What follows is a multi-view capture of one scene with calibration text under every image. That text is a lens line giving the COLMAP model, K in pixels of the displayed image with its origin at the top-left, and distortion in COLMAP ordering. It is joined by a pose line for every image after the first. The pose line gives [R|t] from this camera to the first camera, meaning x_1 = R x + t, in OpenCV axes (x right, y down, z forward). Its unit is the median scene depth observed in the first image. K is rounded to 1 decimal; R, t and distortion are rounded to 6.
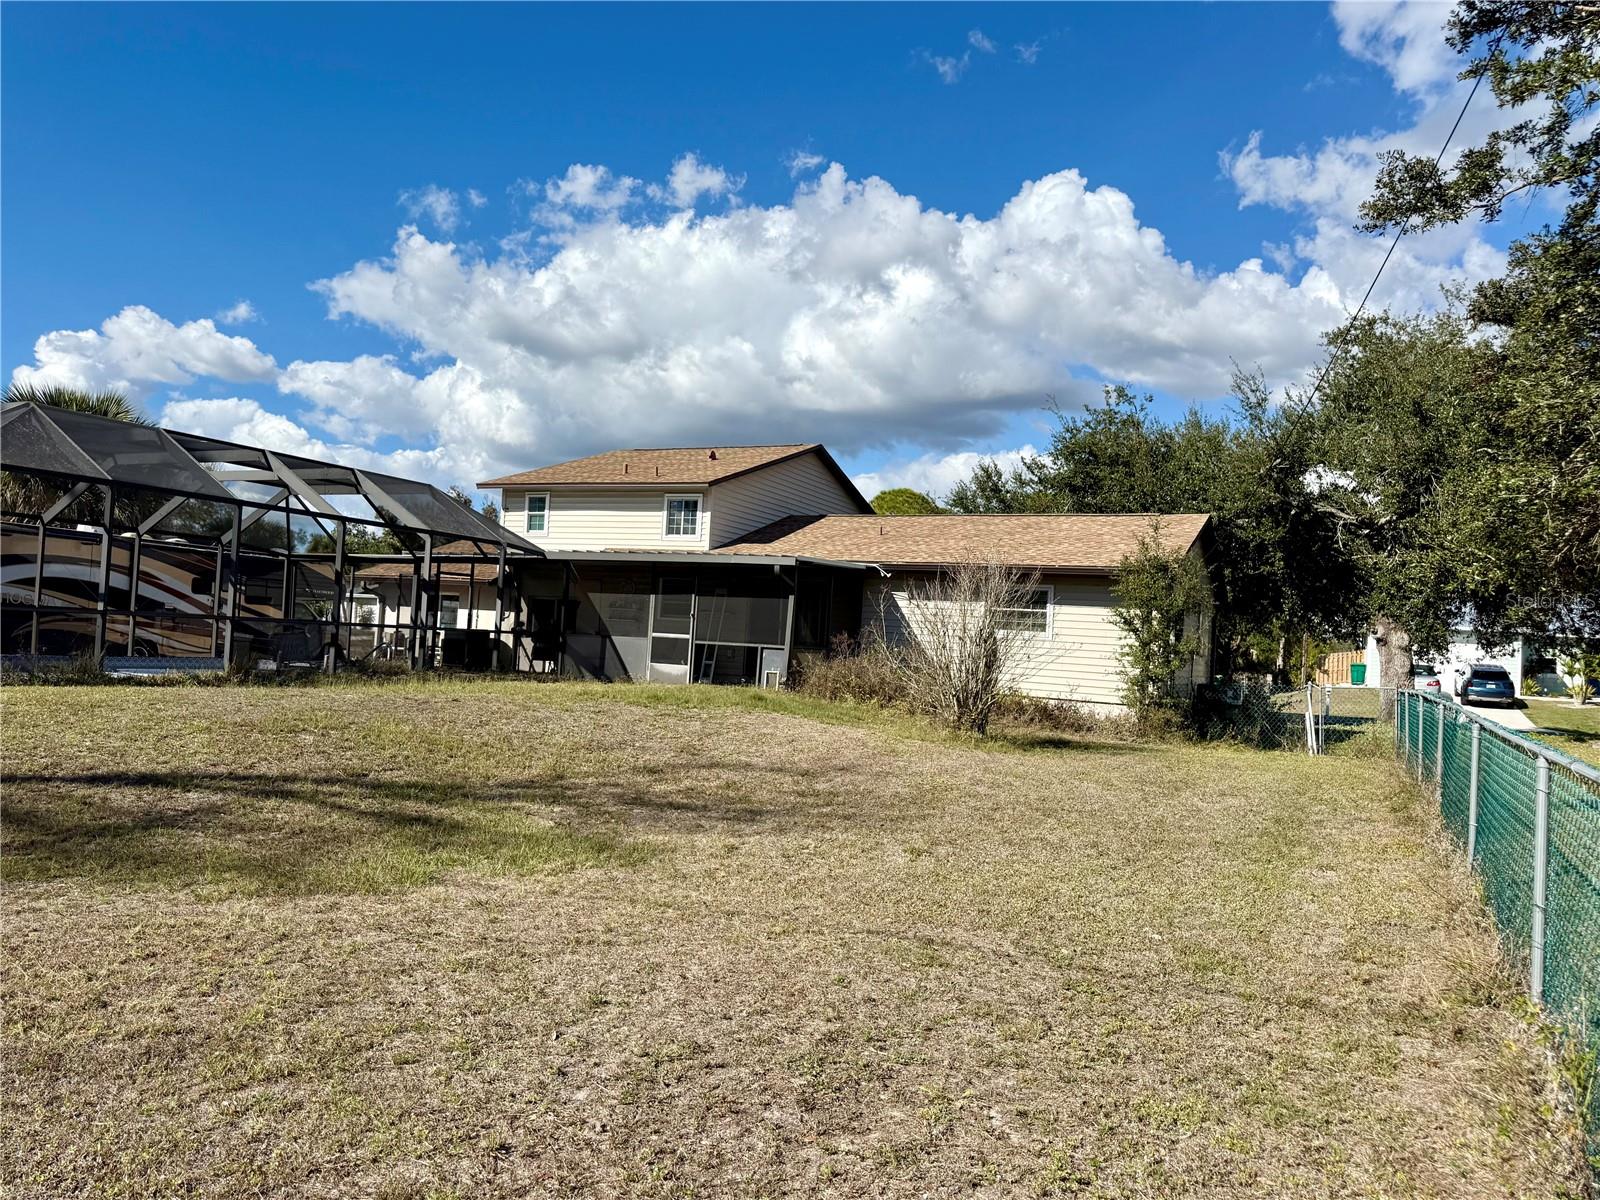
lens RADIAL K [[1149.0, 0, 799.4], [0, 1149.0, 602.2], [0, 0, 1]] dist [0.075868, -0.060685]
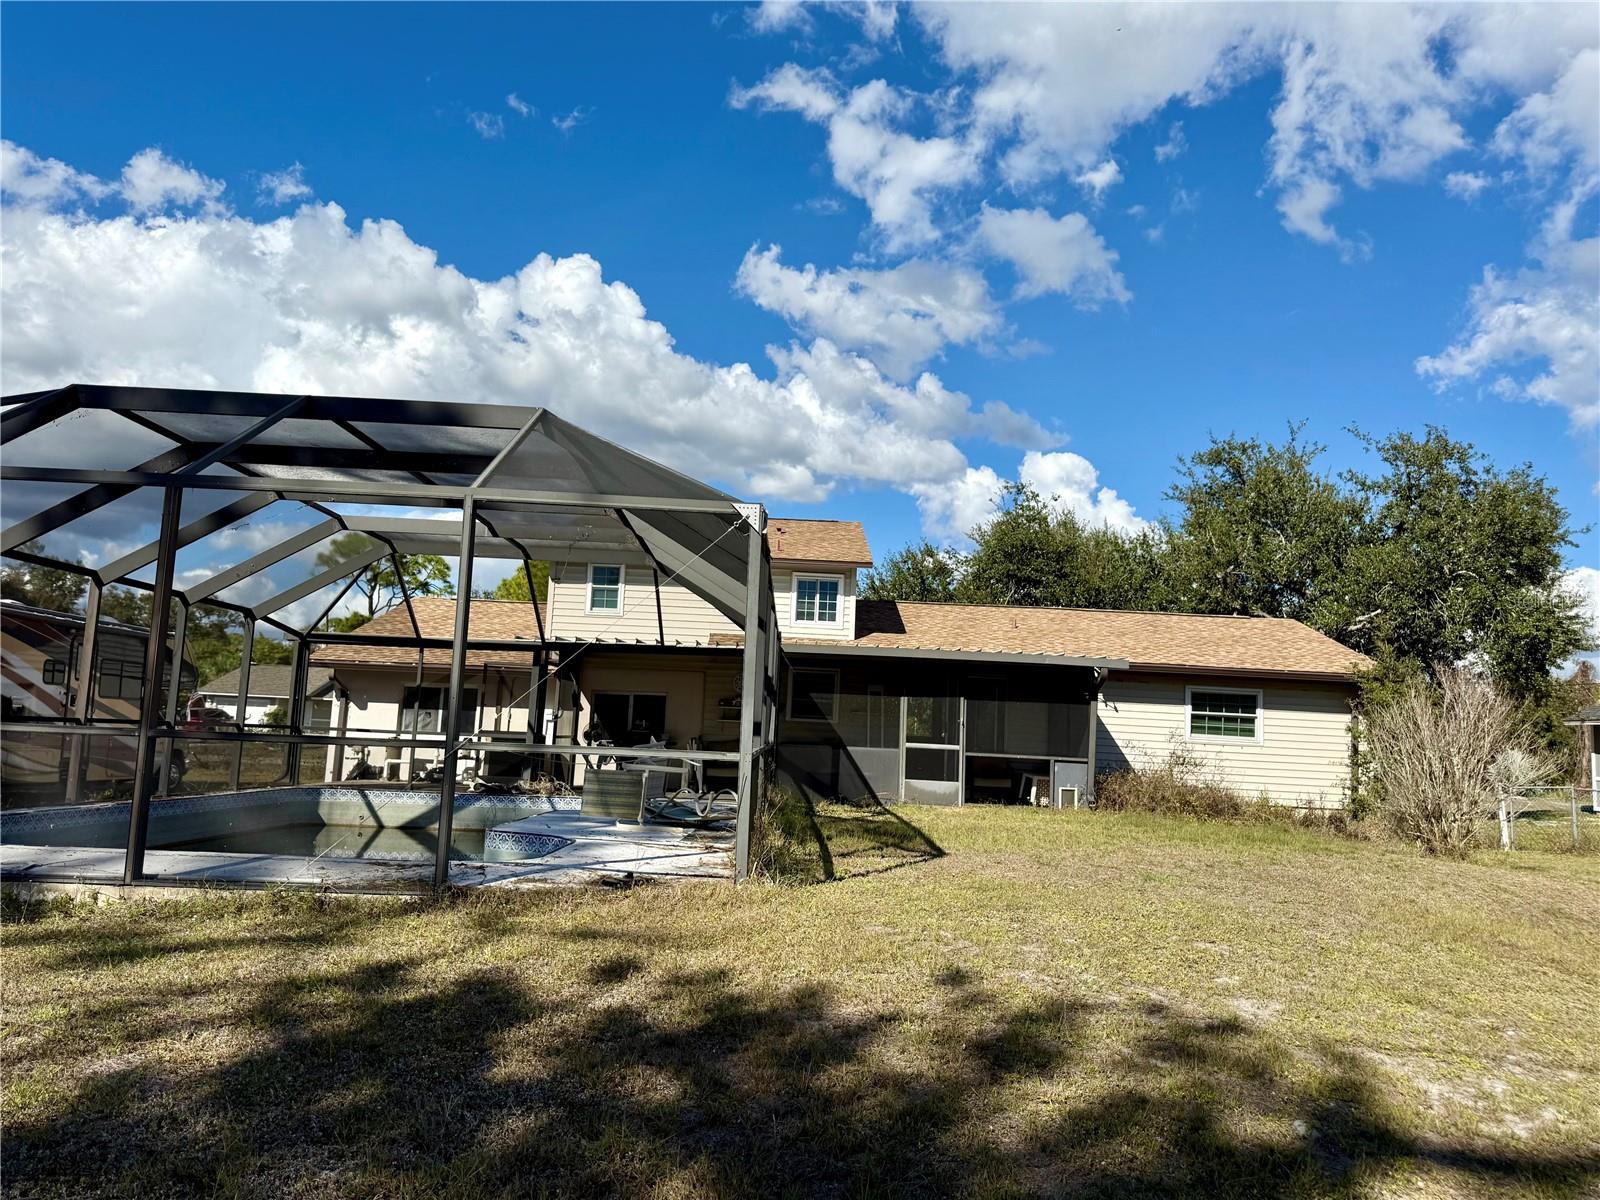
lens RADIAL K [[1149.0, 0, 792.0], [0, 1149.0, 631.1], [0, 0, 1]] dist [0.075868, -0.060685]
pose [[0.896053, 0.026727, 0.443143, -0.499025], [-0.011040, 0.999219, -0.037940, -0.019018], [-0.443811, 0.029104, 0.895648, 0.250438]]
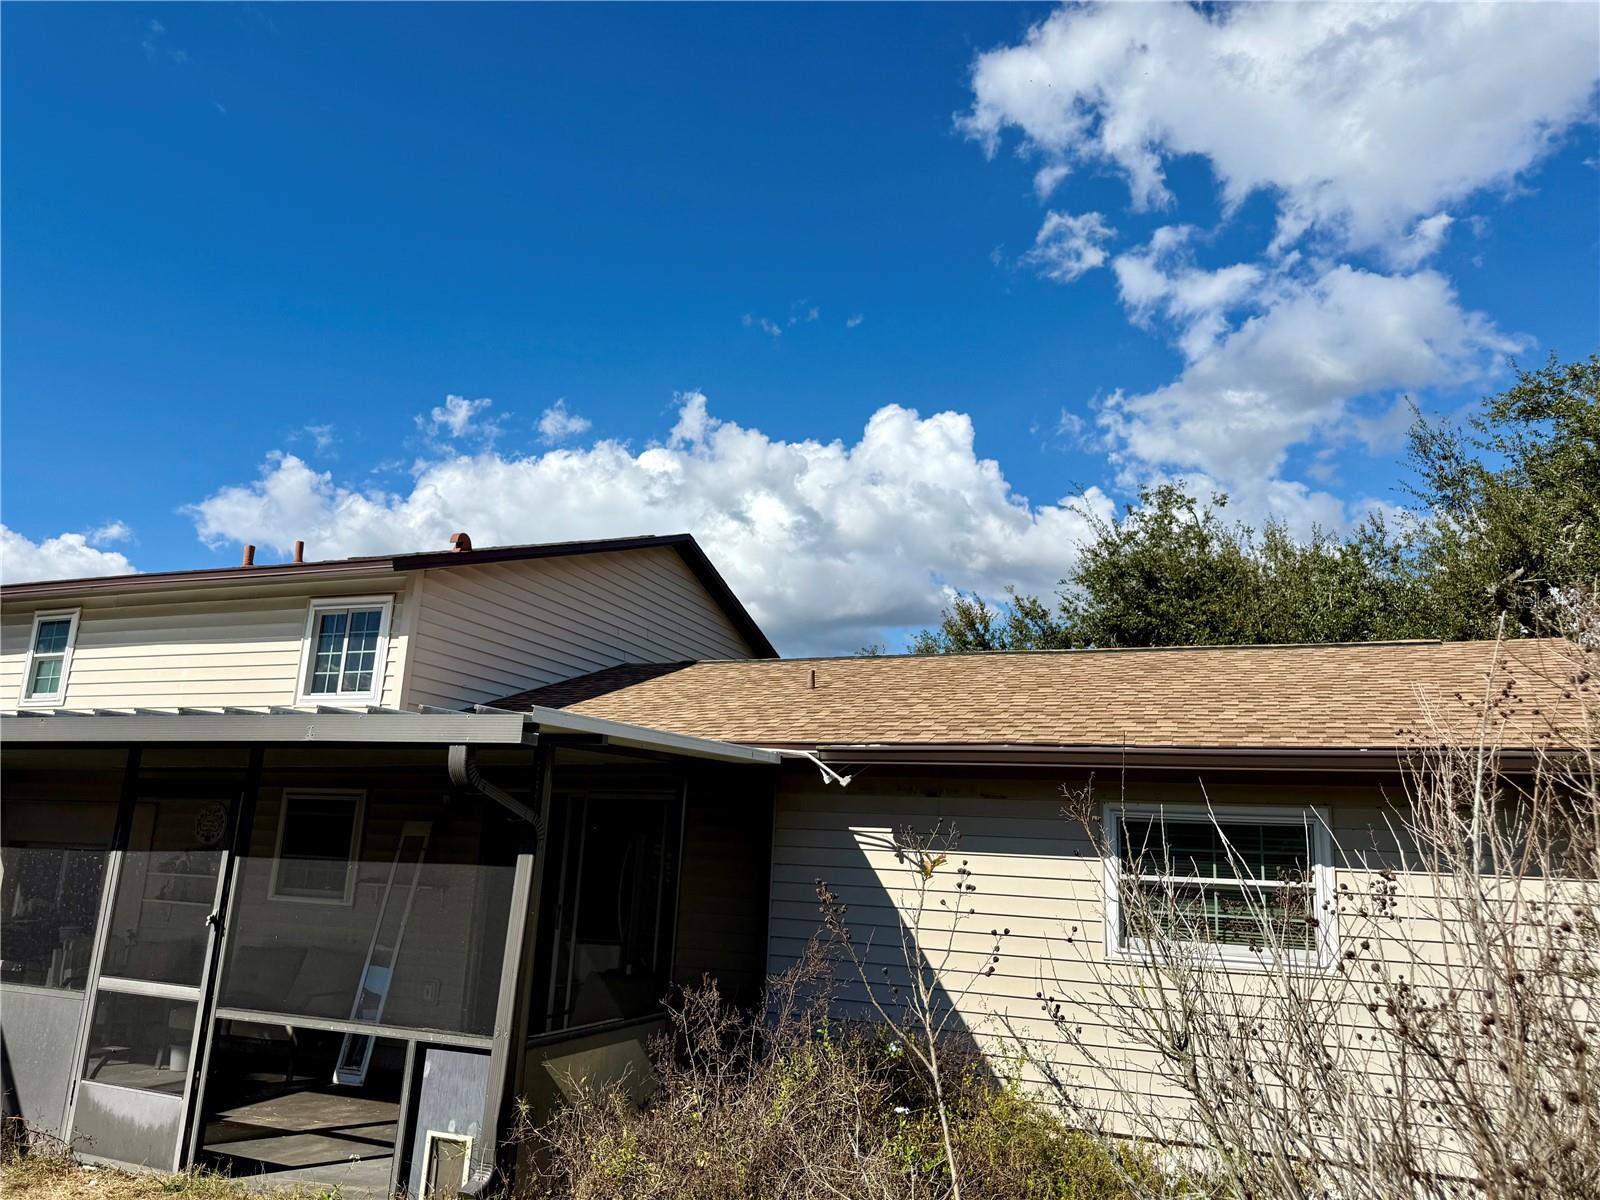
lens RADIAL K [[1149.0, 0, 796.8], [0, 1149.0, 590.9], [0, 0, 1]] dist [0.075868, -0.060685]
pose [[0.996642, 0.004890, 0.081738, 0.029730], [0.011295, 0.980463, -0.196378, -0.009822], [-0.081101, 0.196642, 0.977115, 0.568993]]
